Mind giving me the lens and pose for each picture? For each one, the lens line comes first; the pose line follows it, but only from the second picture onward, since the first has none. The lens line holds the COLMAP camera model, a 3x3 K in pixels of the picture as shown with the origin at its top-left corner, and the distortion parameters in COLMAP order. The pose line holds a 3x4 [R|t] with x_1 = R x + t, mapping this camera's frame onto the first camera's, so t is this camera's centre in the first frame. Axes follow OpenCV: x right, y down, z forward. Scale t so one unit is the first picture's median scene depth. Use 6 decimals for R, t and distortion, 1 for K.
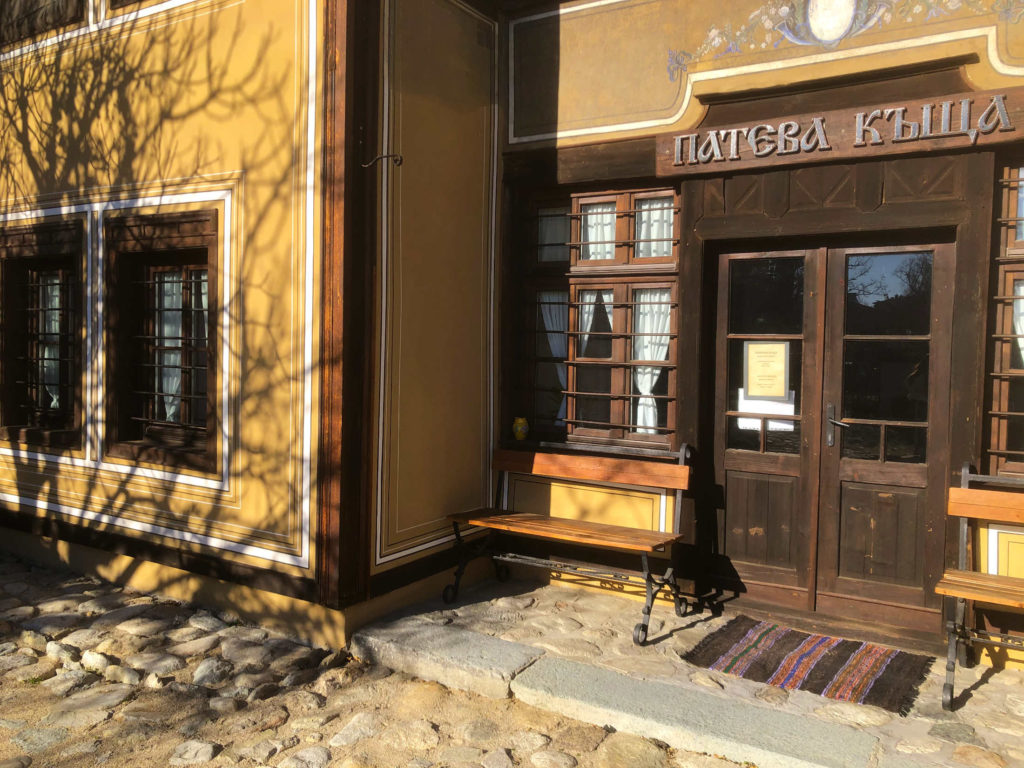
lens RADIAL K [[813.0, 0, 526.1], [0, 813.0, 376.9], [0, 0, 1]] dist [0.043064, -0.035852]
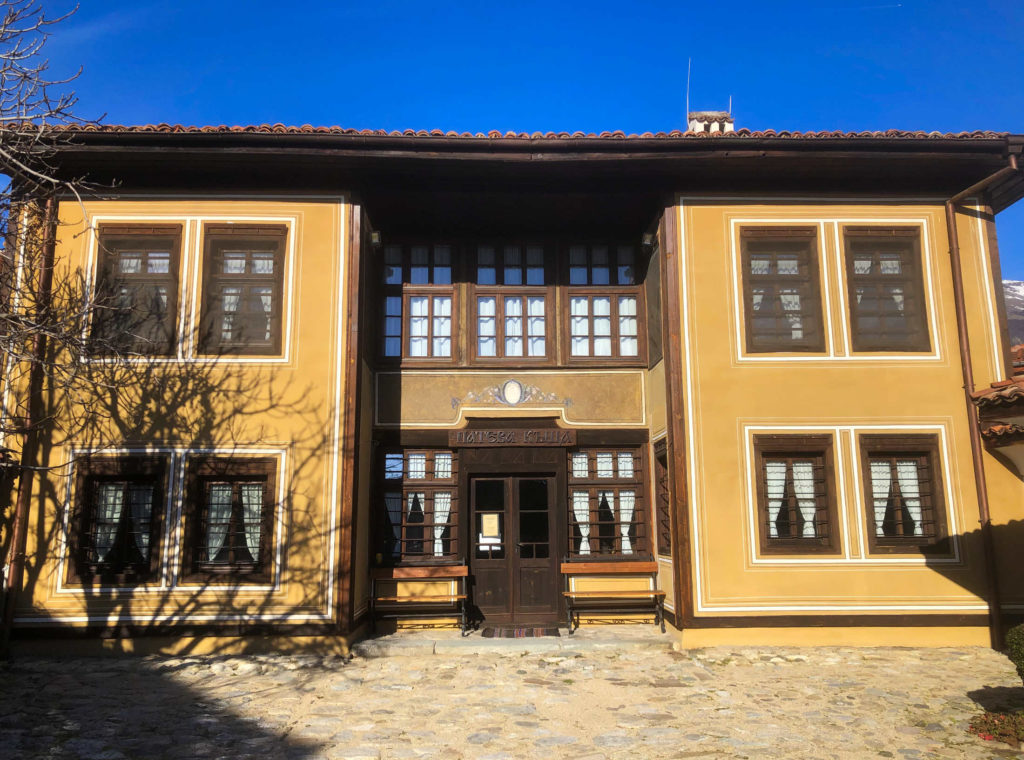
lens RADIAL K [[845.1, 0, 512.6], [0, 845.1, 371.1], [0, 0, 1]] dist [0.019317, -0.011846]
pose [[0.834994, 0.071609, 0.545579, -1.050242], [0.043070, 0.979949, -0.194539, 0.033372], [-0.548570, 0.185937, 0.815168, -1.183758]]
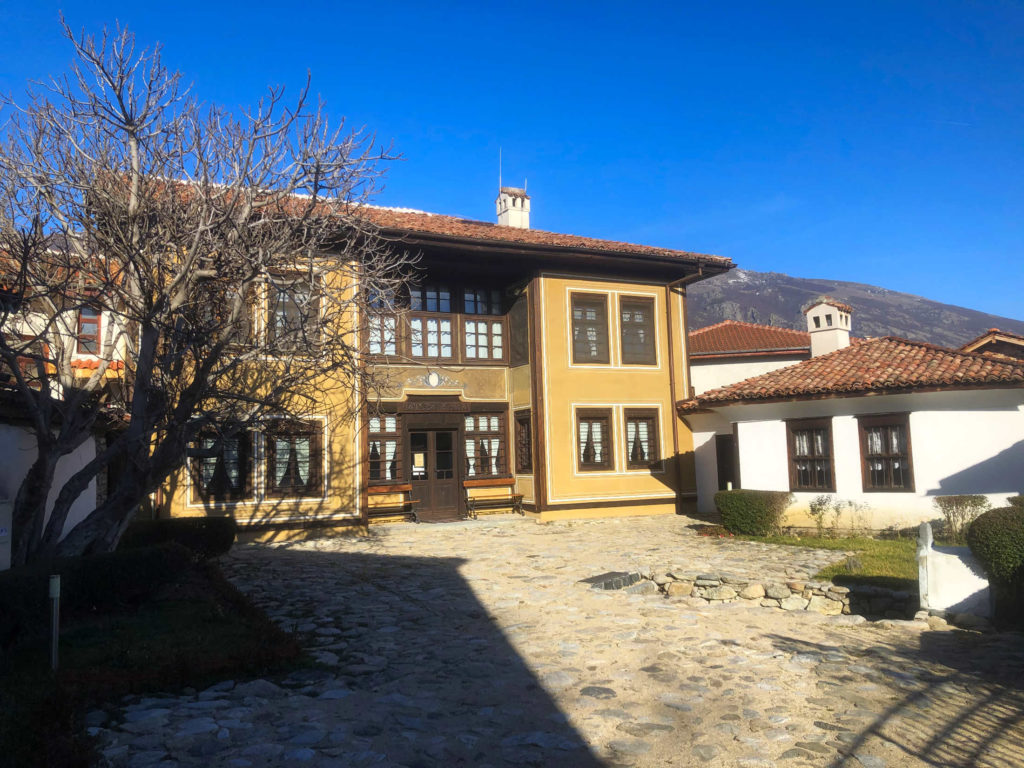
lens RADIAL K [[813.0, 0, 513.0], [0, 813.0, 389.2], [0, 0, 1]] dist [0.043064, -0.035852]
pose [[0.527119, 0.033065, 0.849148, -2.818211], [0.068153, 0.994379, -0.081026, 0.000366], [-0.847054, 0.100583, 0.521903, -1.502934]]
